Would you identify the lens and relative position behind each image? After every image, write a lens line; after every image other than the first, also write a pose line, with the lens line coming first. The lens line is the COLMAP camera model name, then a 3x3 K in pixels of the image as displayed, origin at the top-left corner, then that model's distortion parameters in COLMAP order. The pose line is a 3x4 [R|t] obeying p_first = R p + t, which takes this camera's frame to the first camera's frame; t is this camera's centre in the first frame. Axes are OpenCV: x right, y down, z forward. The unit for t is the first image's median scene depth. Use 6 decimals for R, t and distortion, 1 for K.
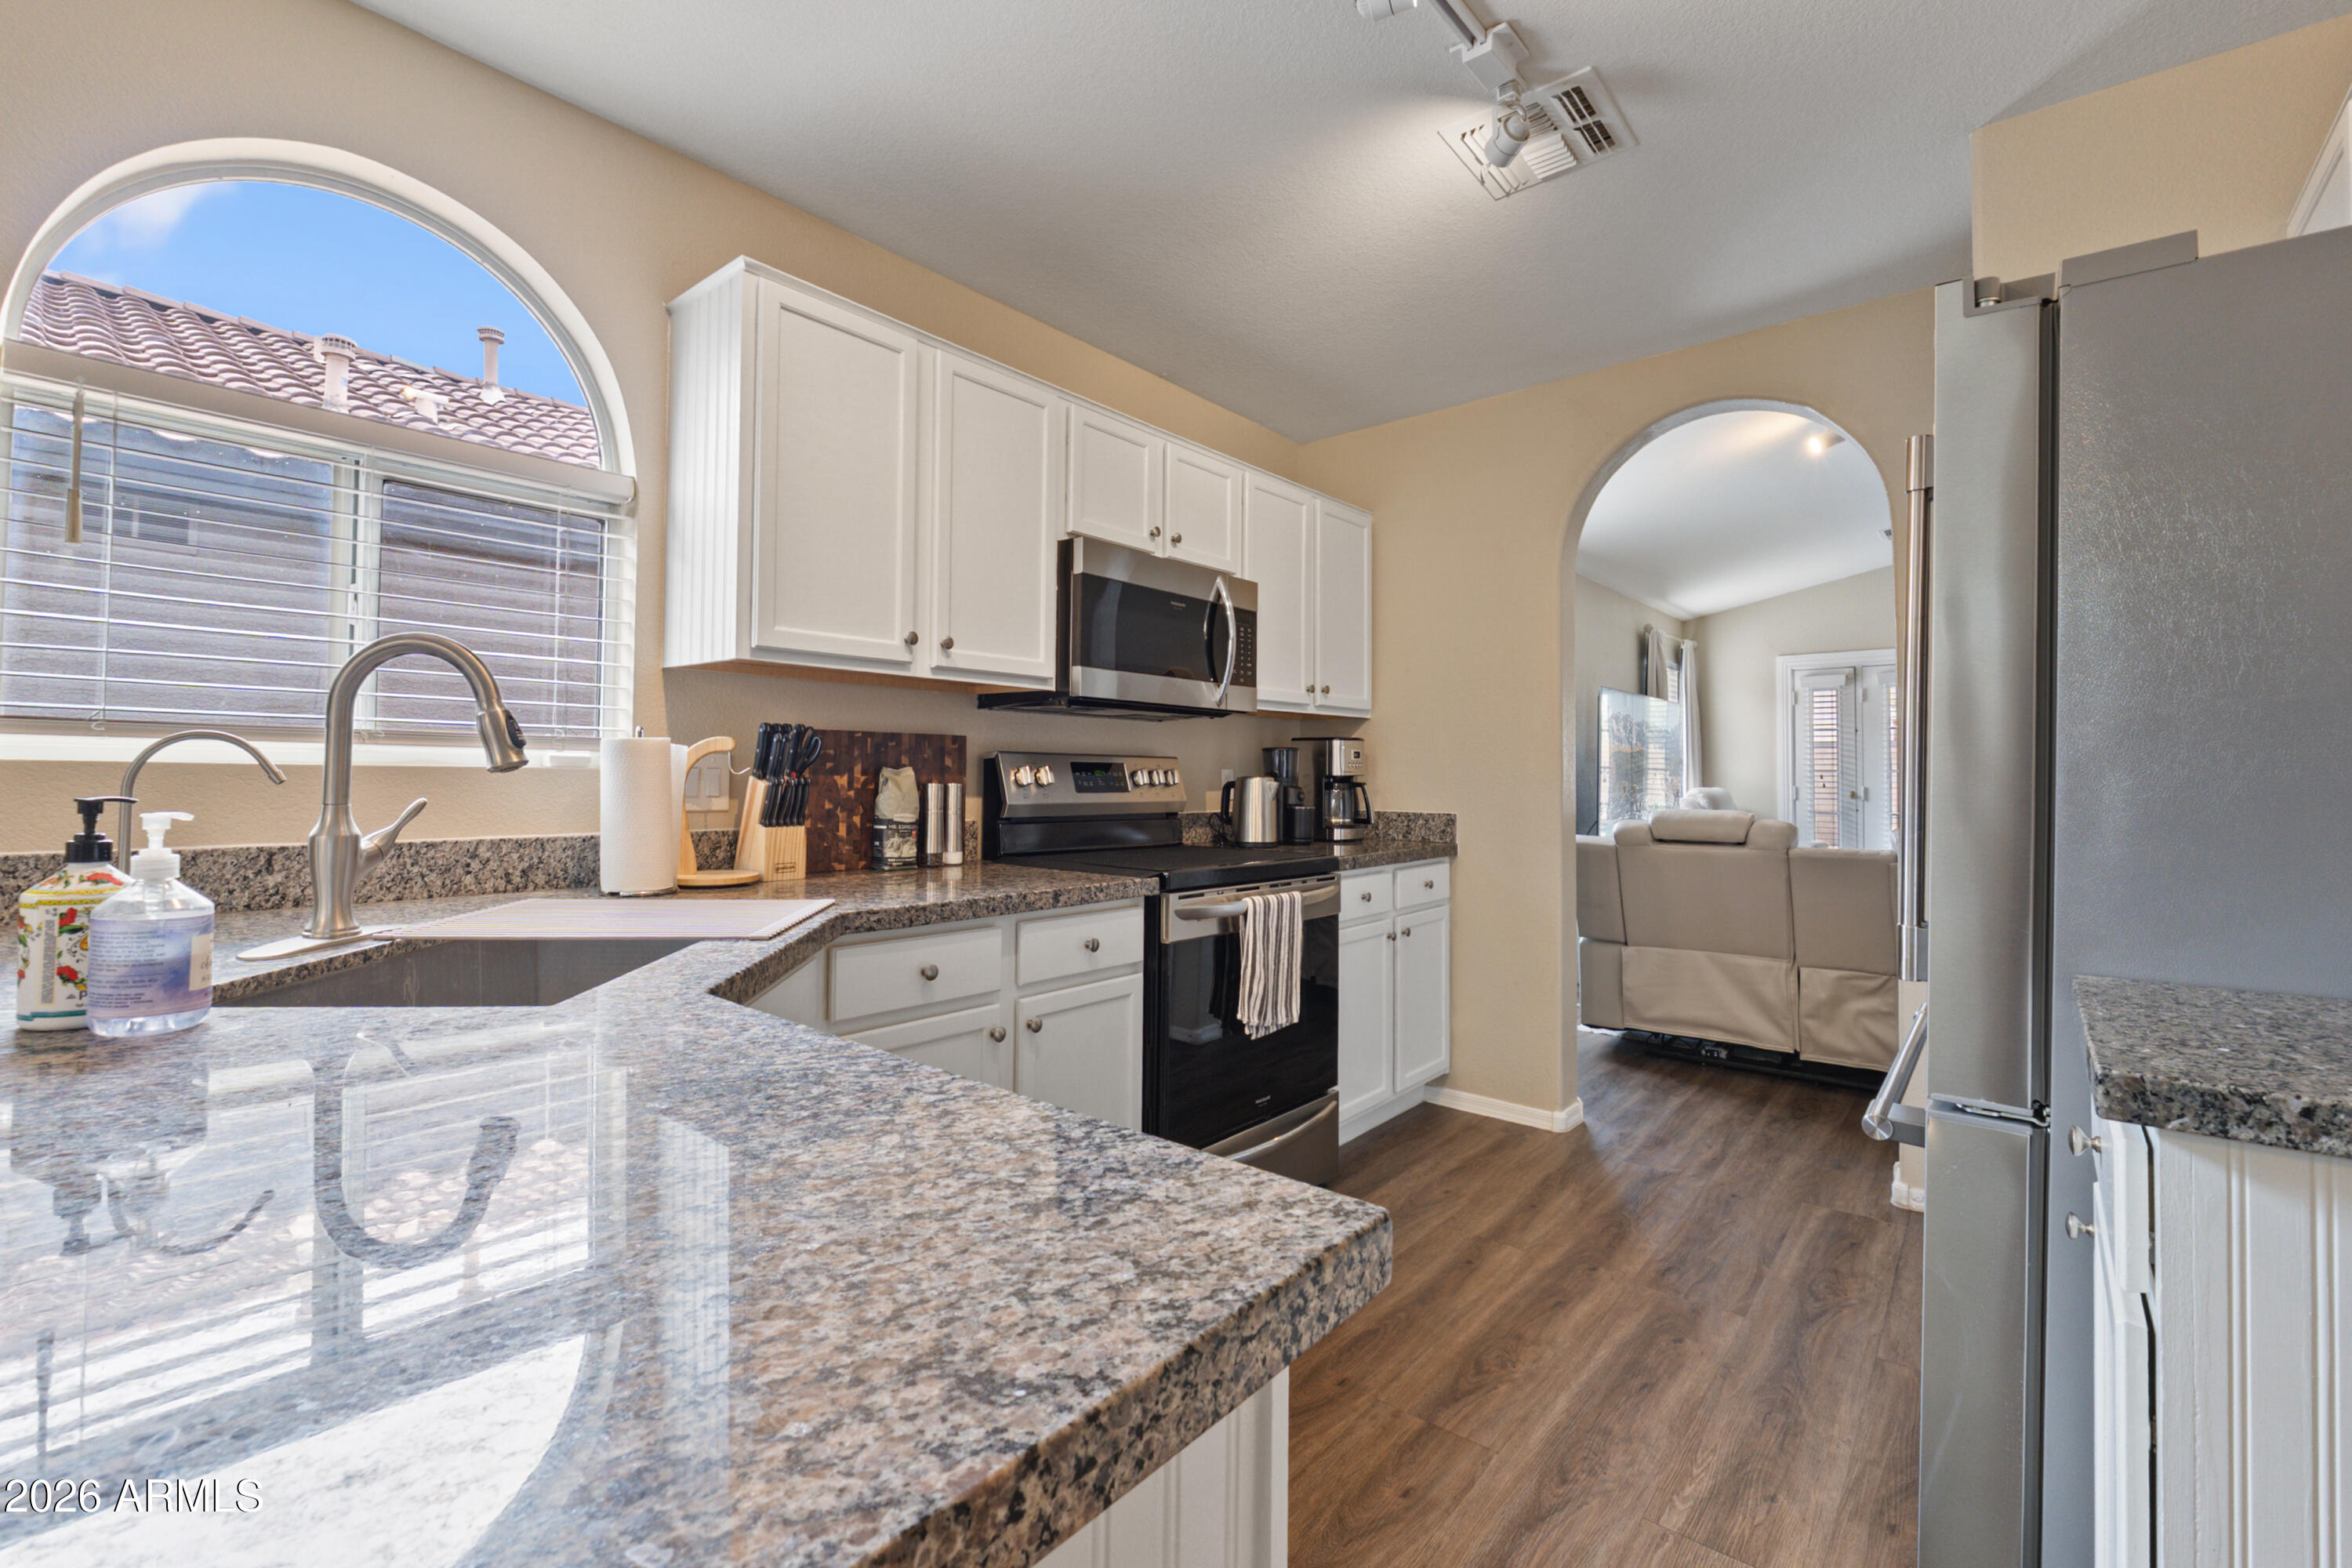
lens RADIAL K [[1003.4, 0, 1192.2], [0, 1003.4, 747.6], [0, 0, 1]] dist [-0.007229, -0.000416]
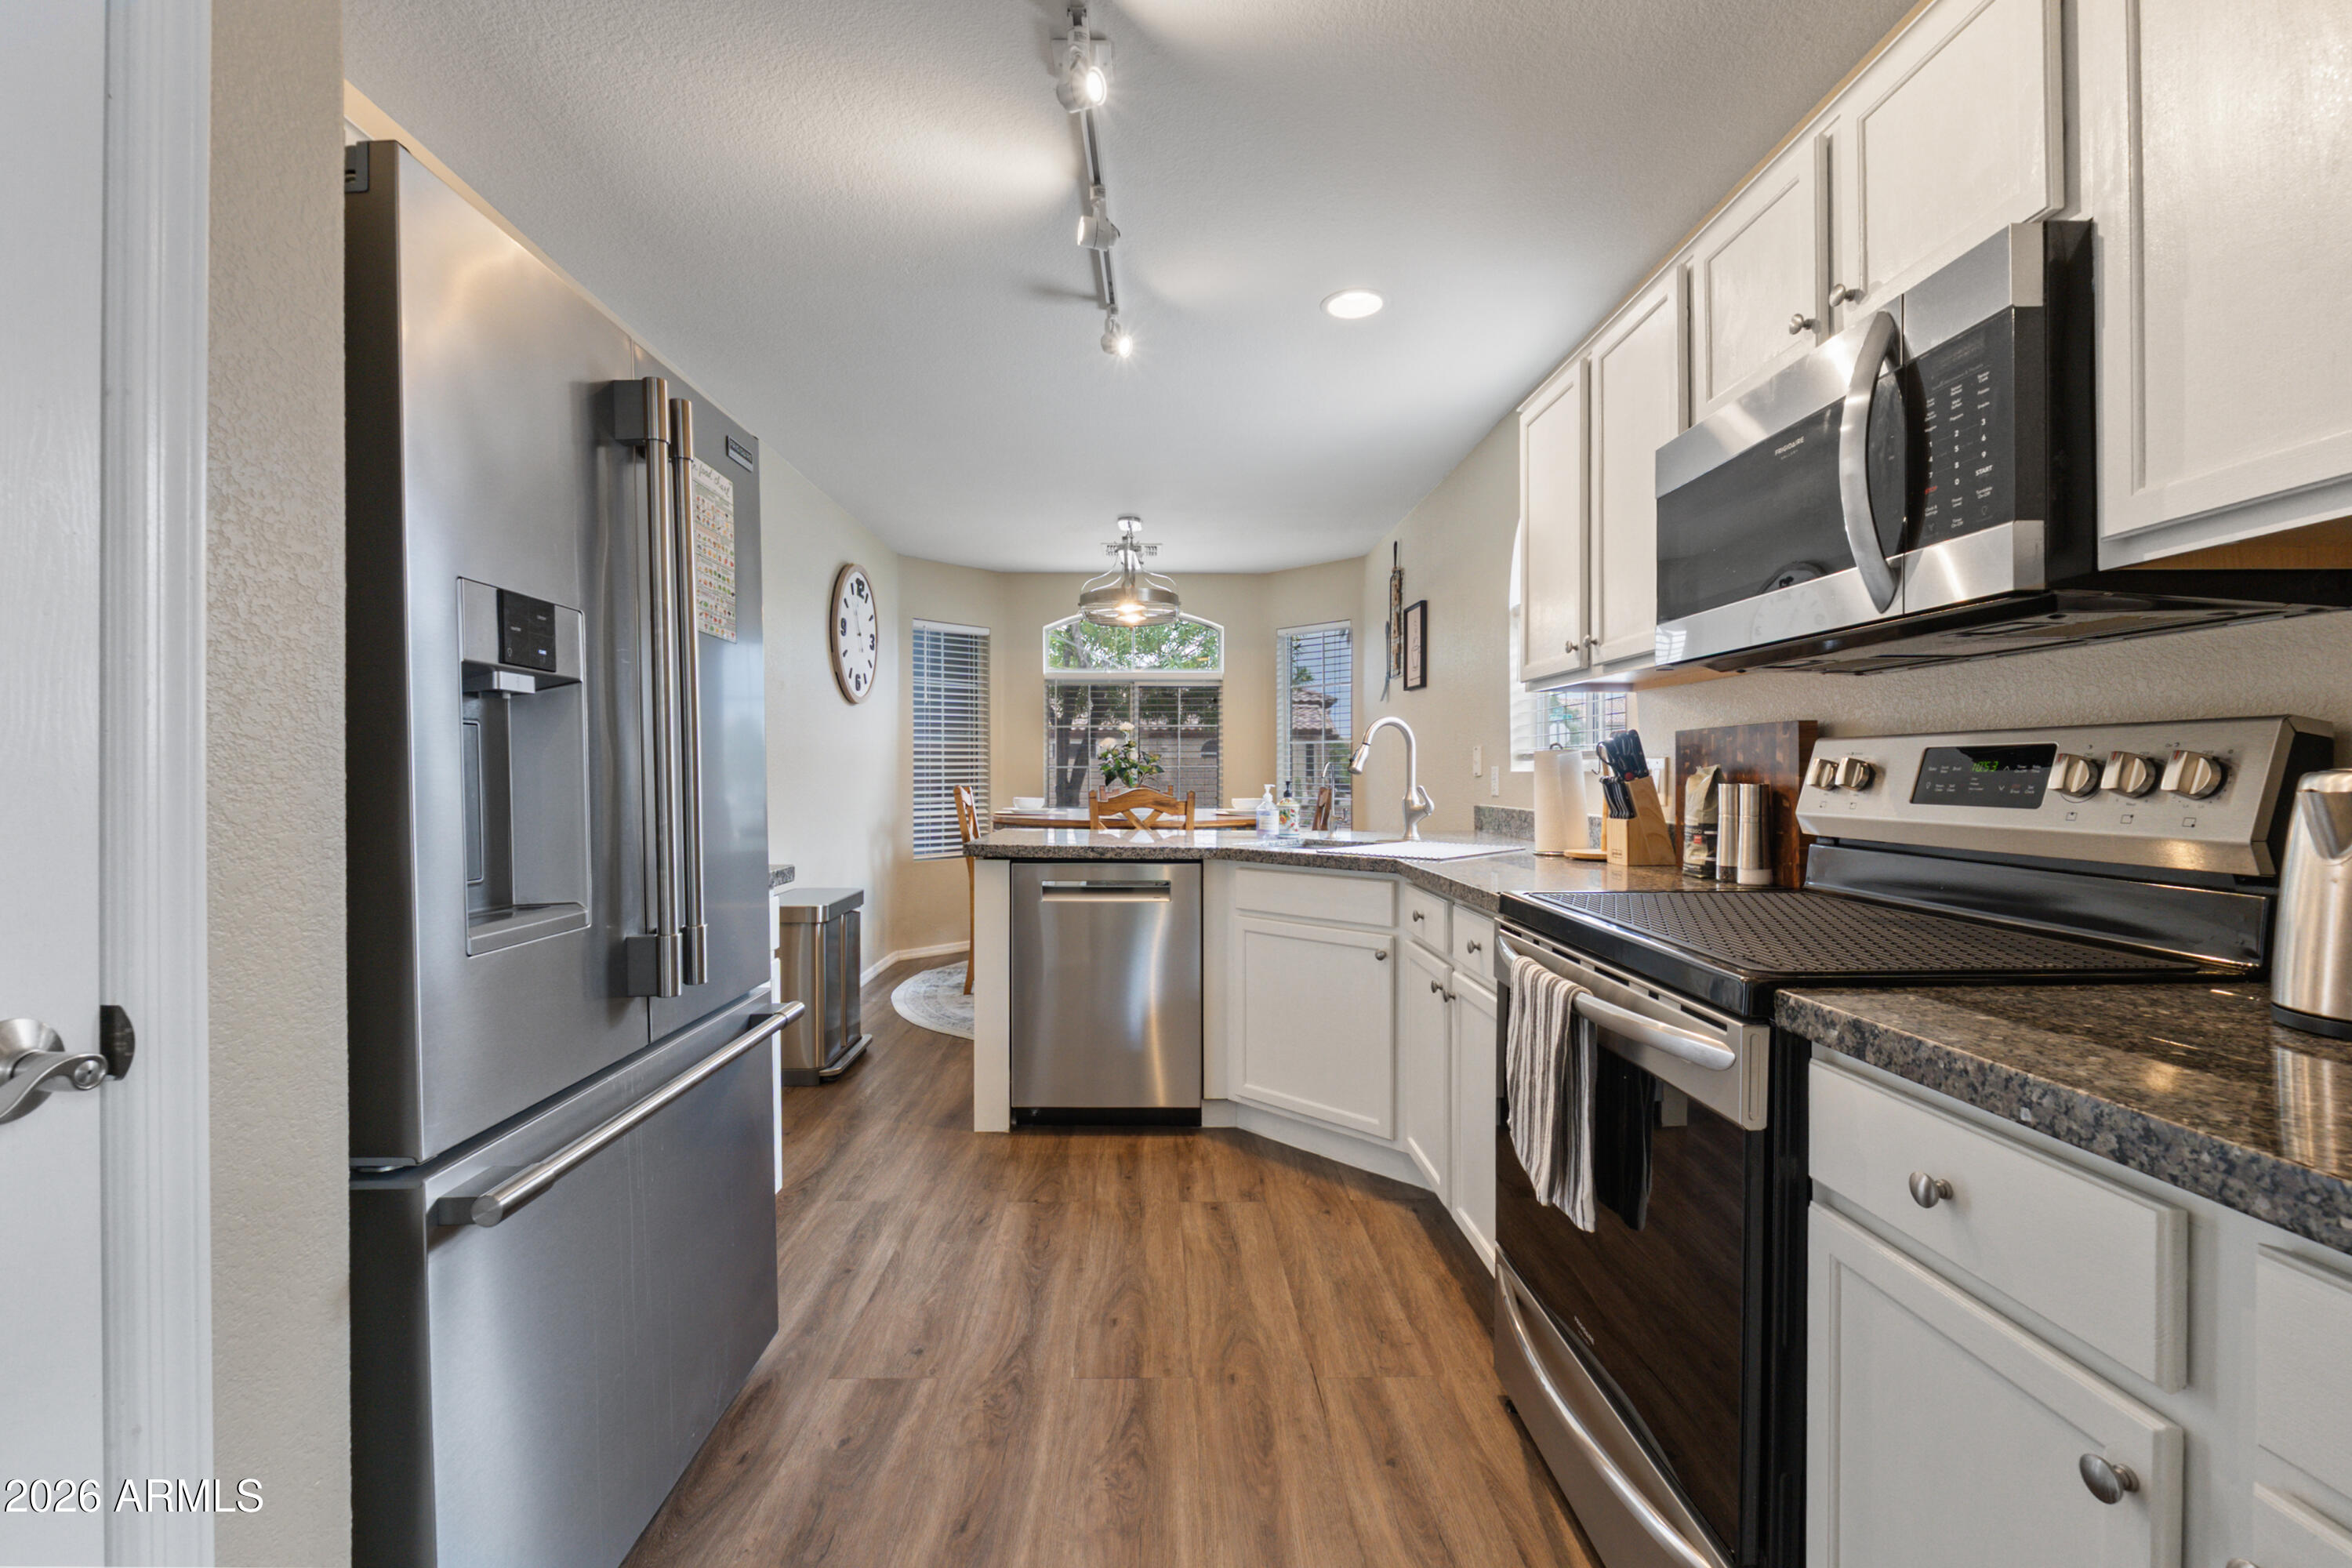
lens RADIAL K [[1003.4, 0, 1199.8], [0, 1003.4, 783.7], [0, 0, 1]] dist [-0.007229, -0.000416]
pose [[-0.743850, -0.000767, -0.668347, 0.672677], [0.015033, 0.999727, -0.017879, 0.045858], [0.668178, -0.023347, -0.743635, 1.392460]]
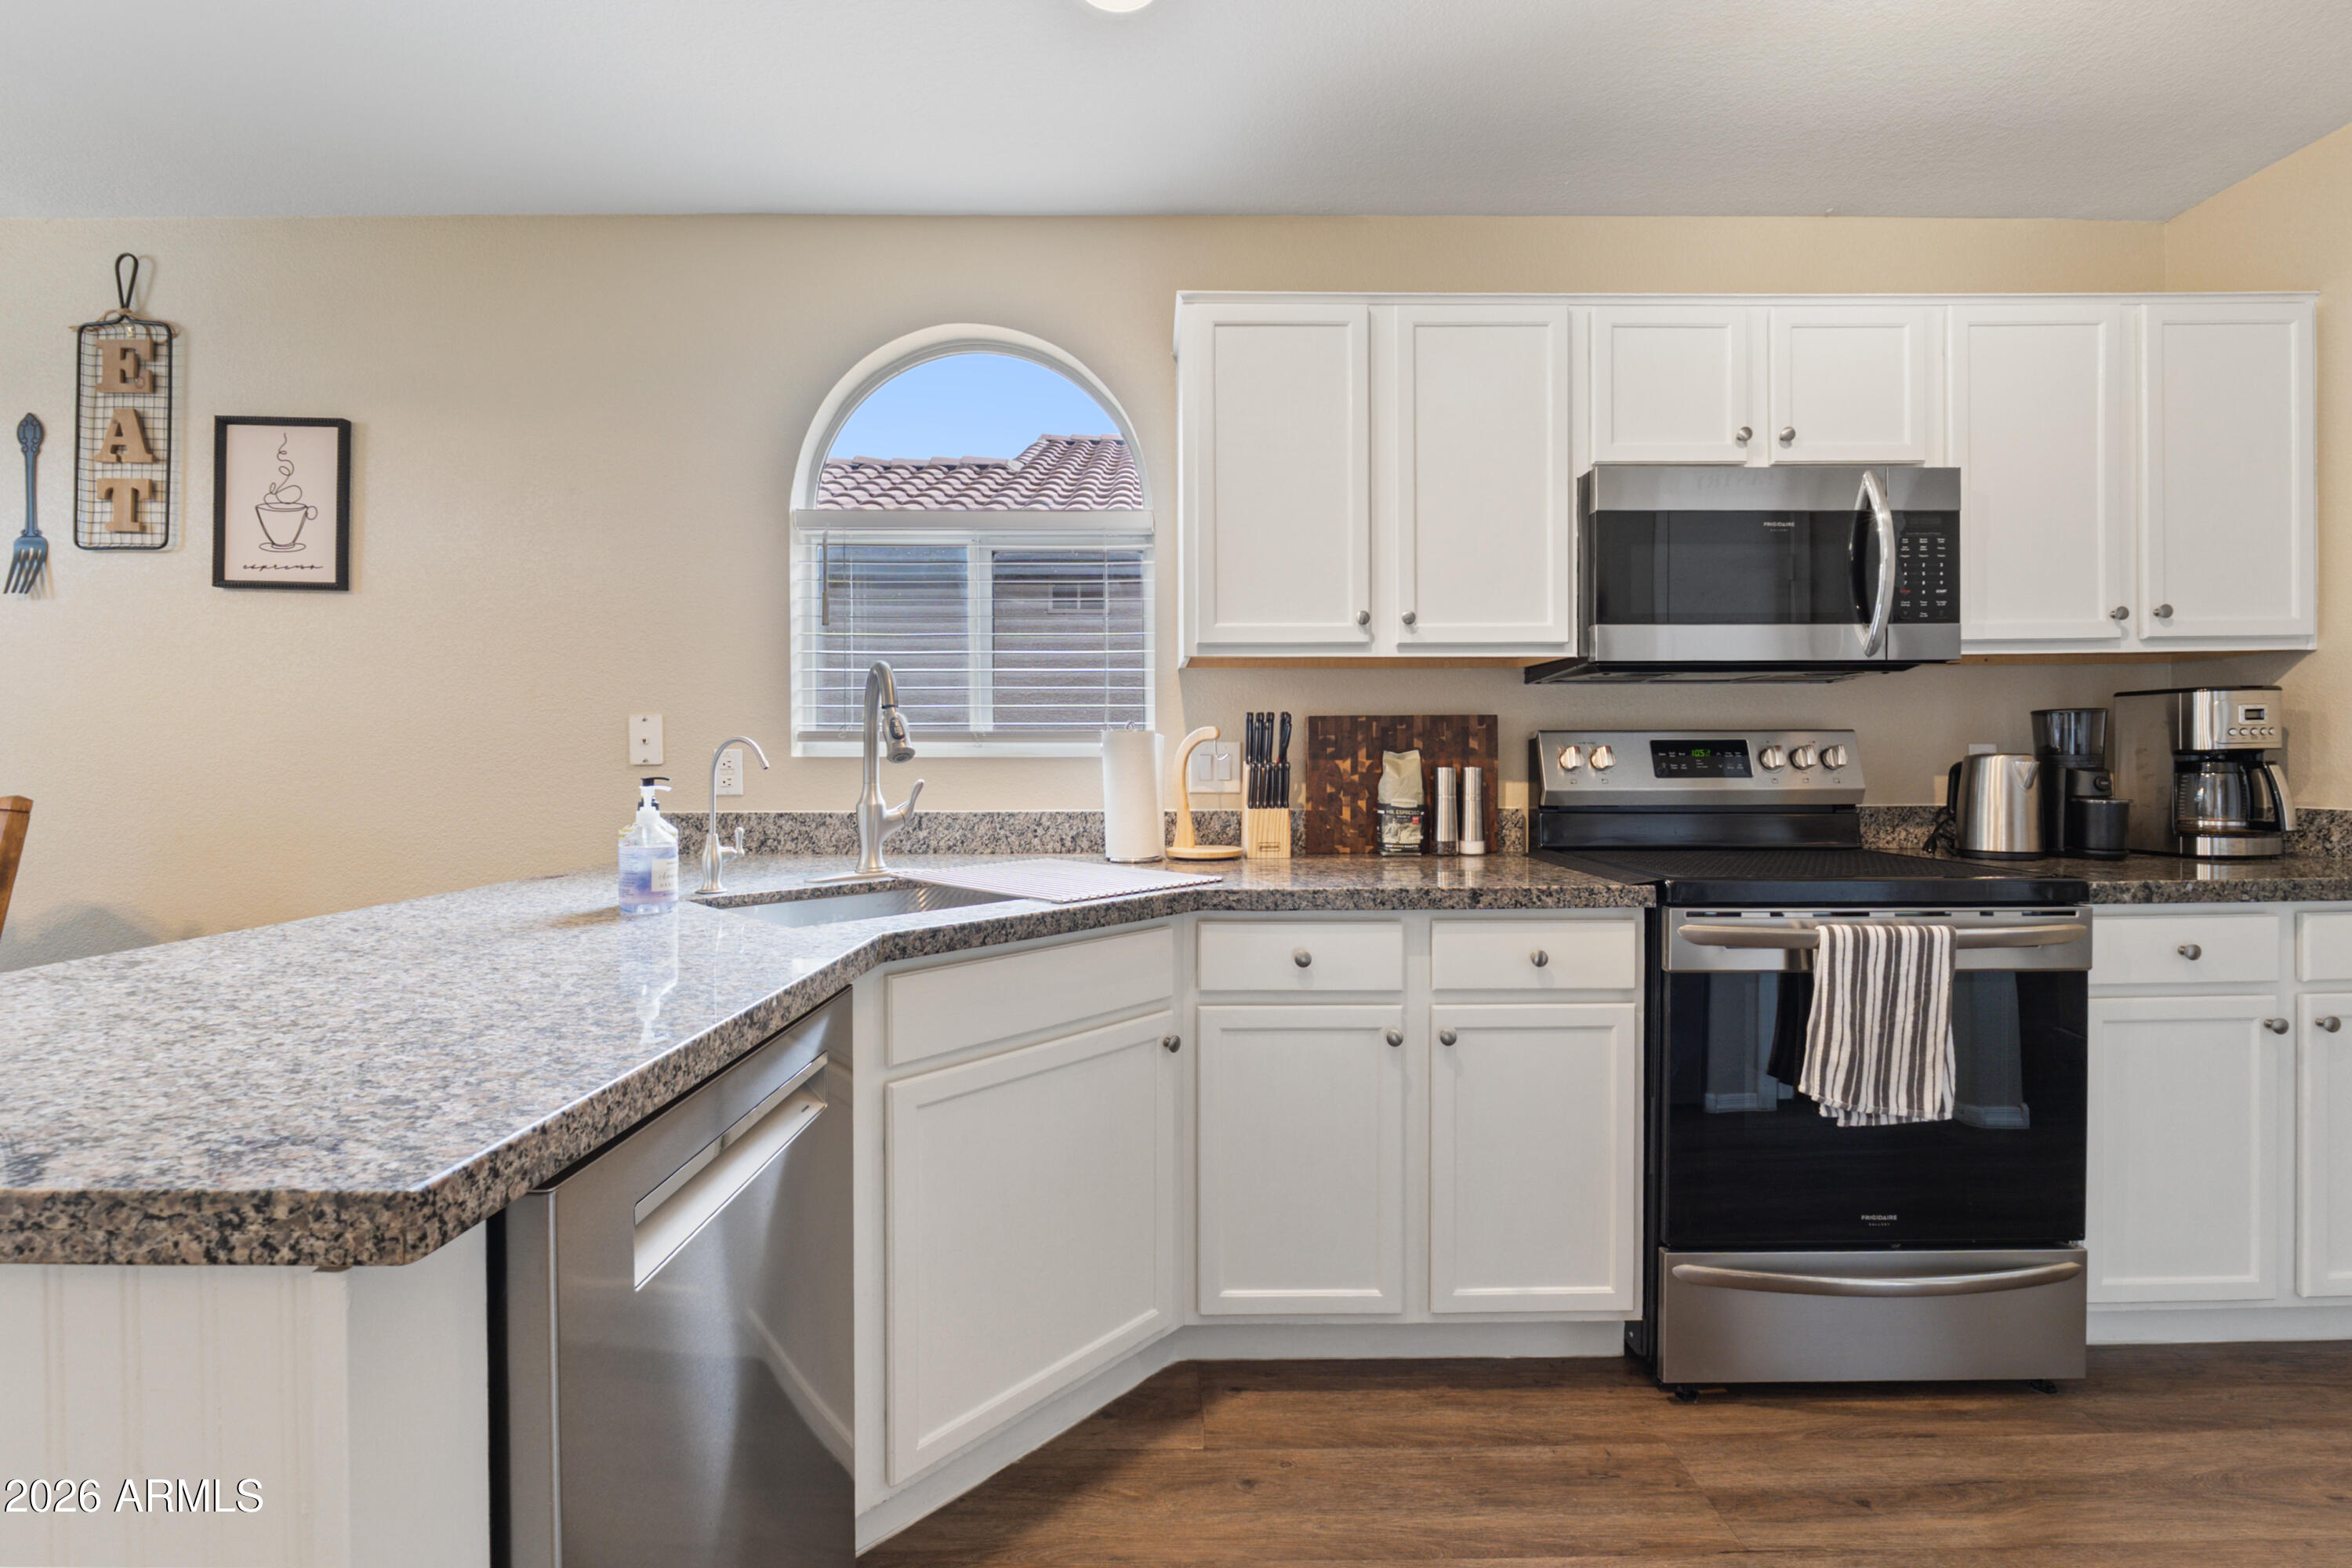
lens RADIAL K [[1003.4, 0, 1162.4], [0, 1003.4, 766.2], [0, 0, 1]] dist [-0.007229, -0.000416]
pose [[0.647699, -0.007324, -0.761862, 0.301256], [0.032104, 0.999328, 0.017687, 0.009943], [0.761220, -0.035914, 0.647498, 0.197887]]
